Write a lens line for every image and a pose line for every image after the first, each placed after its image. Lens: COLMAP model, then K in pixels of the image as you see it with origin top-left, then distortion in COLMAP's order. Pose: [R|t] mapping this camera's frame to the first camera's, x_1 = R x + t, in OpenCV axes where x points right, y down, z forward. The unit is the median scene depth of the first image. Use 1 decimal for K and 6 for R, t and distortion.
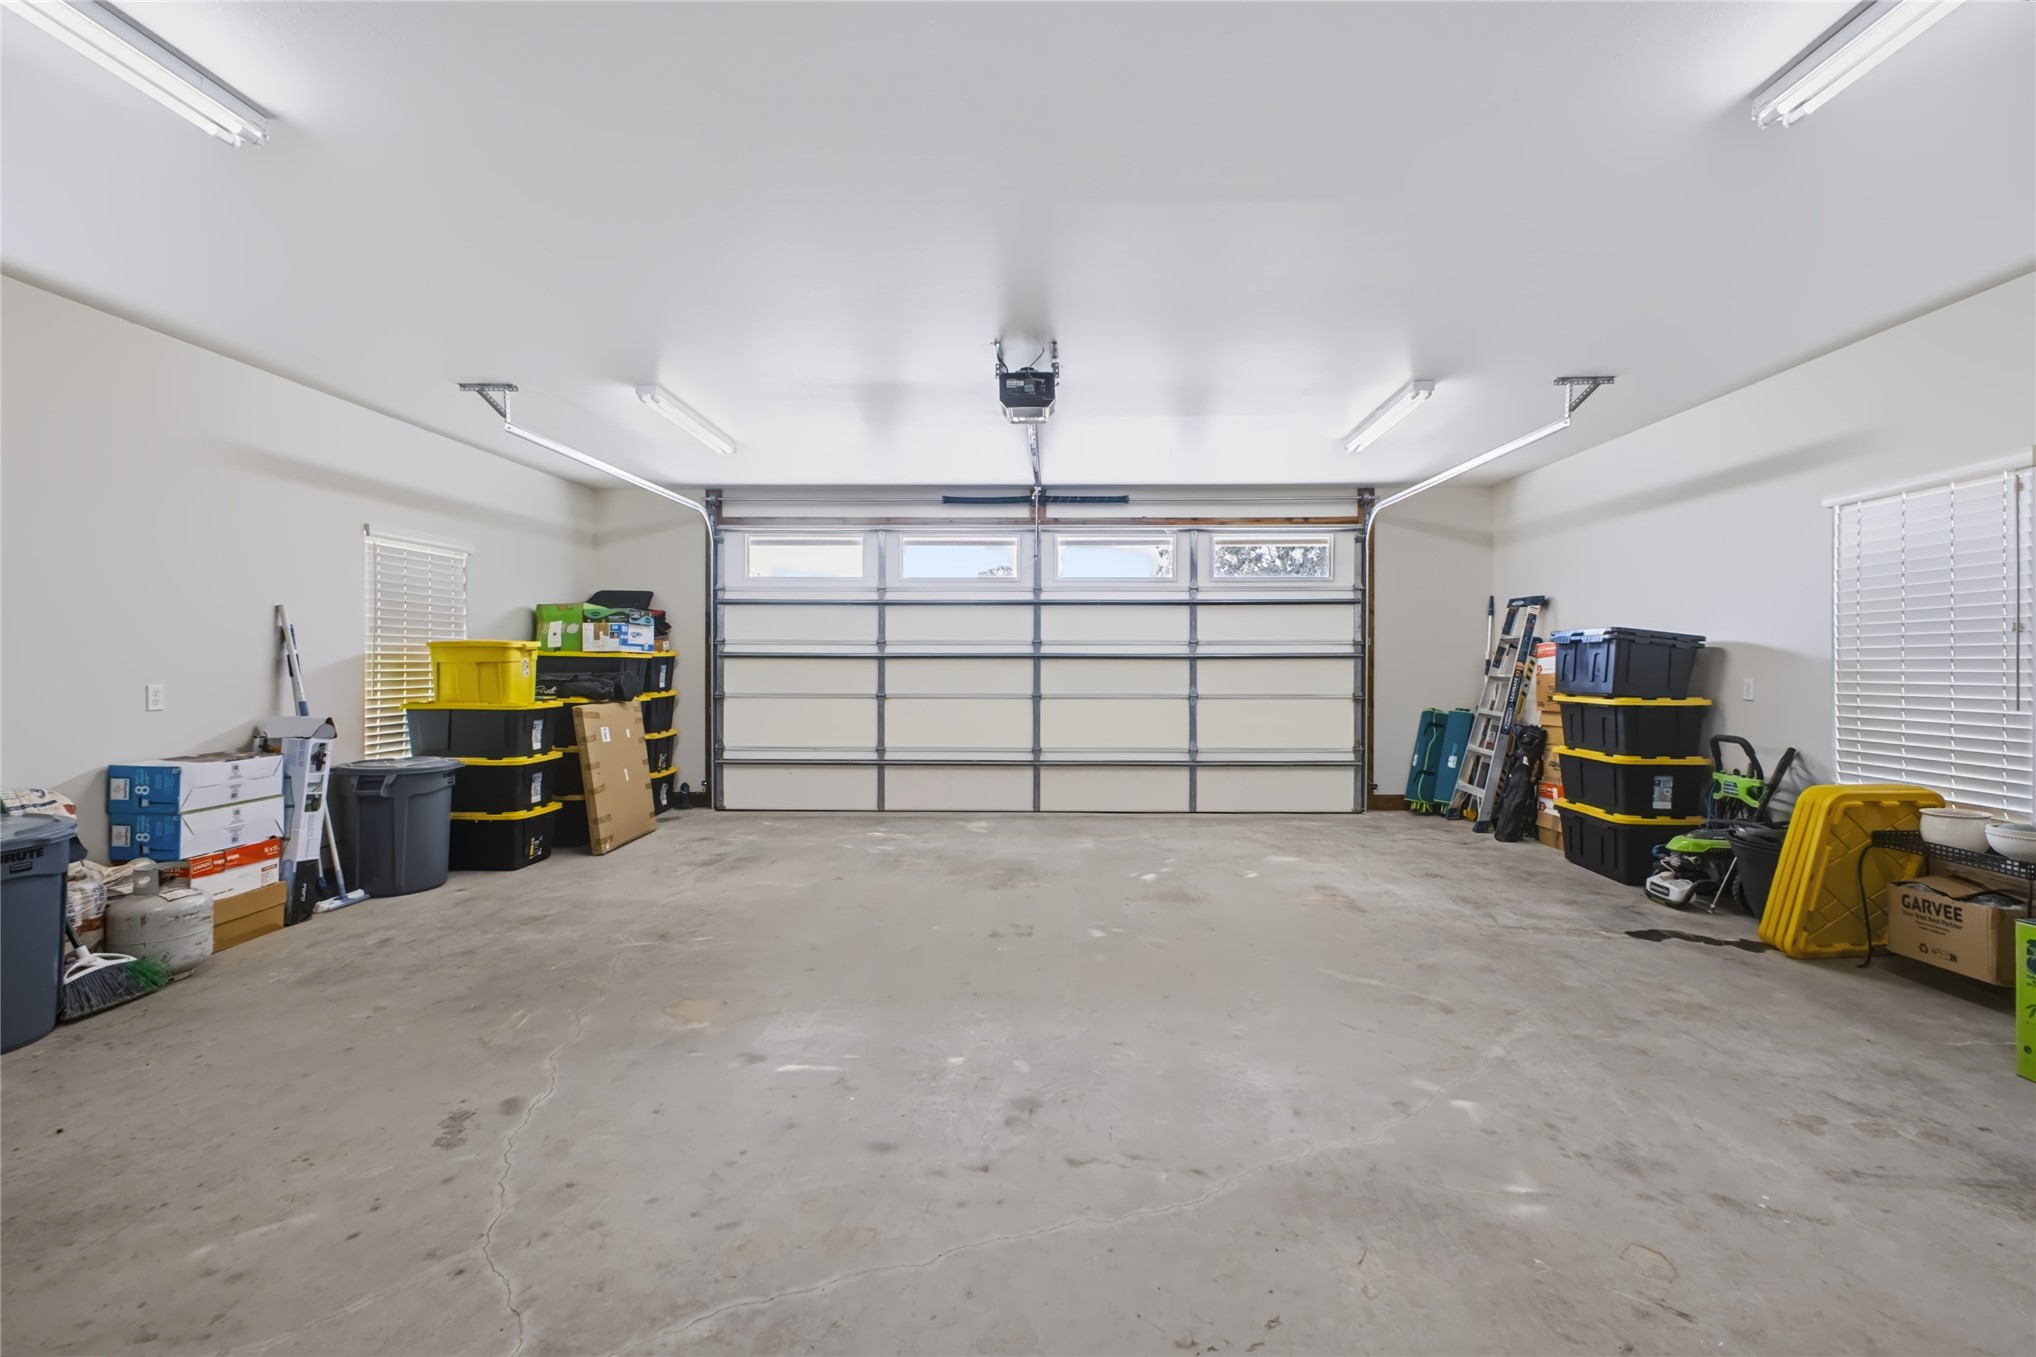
lens RADIAL K [[890.3, 0, 1012.3], [0, 890.3, 676.0], [0, 0, 1]] dist [0.001466, 0.000200]
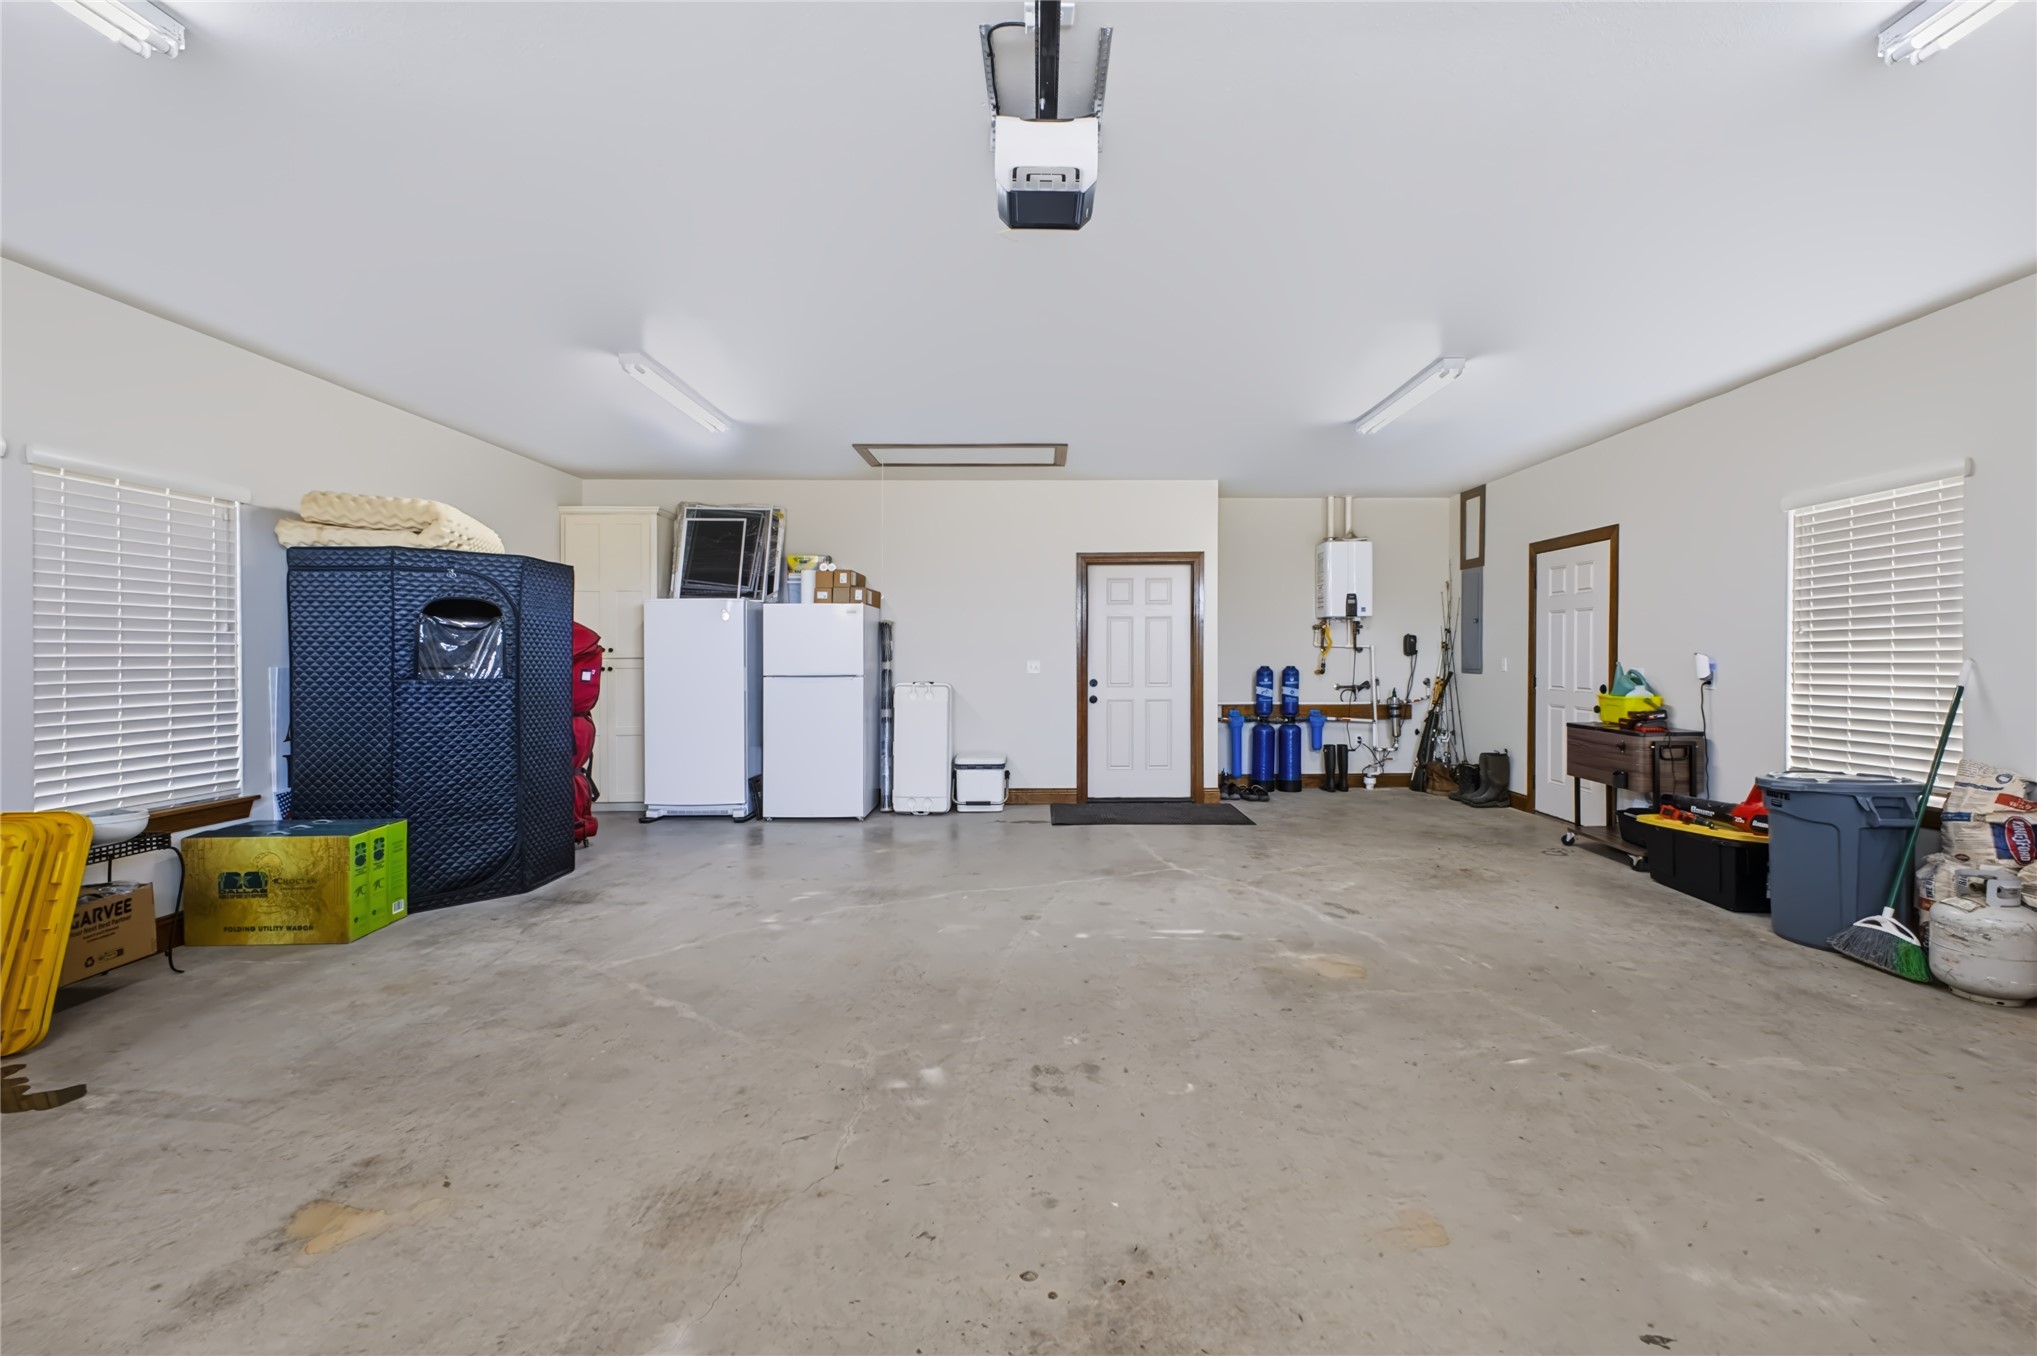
lens RADIAL K [[890.7, 0, 1012.8], [0, 890.7, 675.5], [0, 0, 1]] dist [0.001466, 0.000200]
pose [[-0.999823, 0.006063, -0.017808, 0.059363], [0.005359, 0.999212, 0.039319, -0.032802], [0.018032, 0.039217, -0.999068, 2.062363]]
